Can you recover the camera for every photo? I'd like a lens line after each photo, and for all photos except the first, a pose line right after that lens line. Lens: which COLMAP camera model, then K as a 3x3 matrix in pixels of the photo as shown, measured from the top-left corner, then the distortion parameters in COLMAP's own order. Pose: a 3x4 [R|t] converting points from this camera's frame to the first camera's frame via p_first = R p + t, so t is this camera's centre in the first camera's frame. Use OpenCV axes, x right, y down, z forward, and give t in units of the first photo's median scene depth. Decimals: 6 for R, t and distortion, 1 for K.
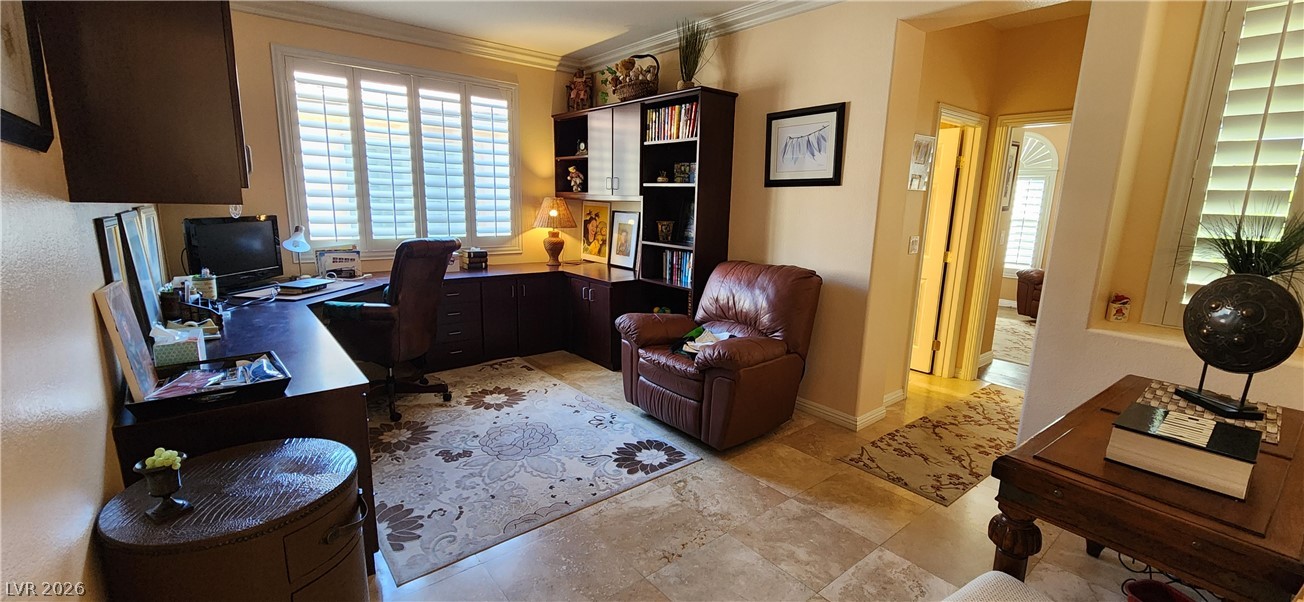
lens RADIAL K [[534.2, 0, 659.8], [0, 534.2, 303.1], [0, 0, 1]] dist [0.001338, -0.000166]
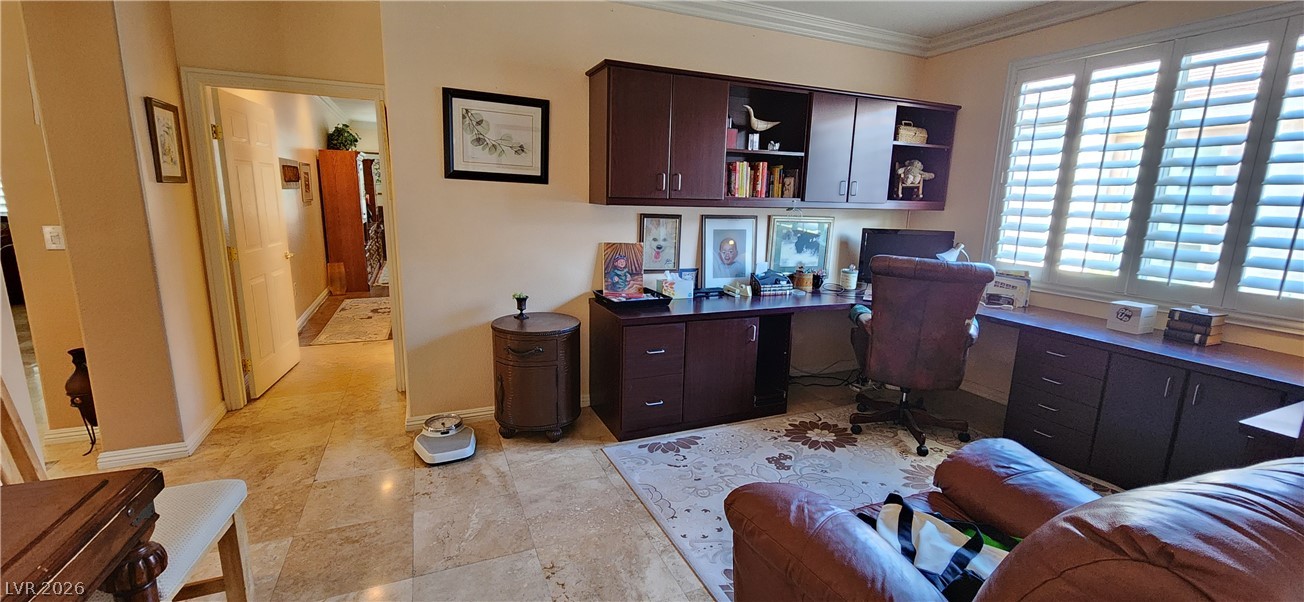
lens RADIAL K [[534.2, 0, 659.8], [0, 534.2, 303.1], [0, 0, 1]] dist [0.001338, -0.000166]
pose [[-0.270380, 0.156609, -0.949931, 0.583841], [-0.220579, 0.950358, 0.219463, -0.169433], [0.937144, 0.268874, -0.222413, 0.923641]]
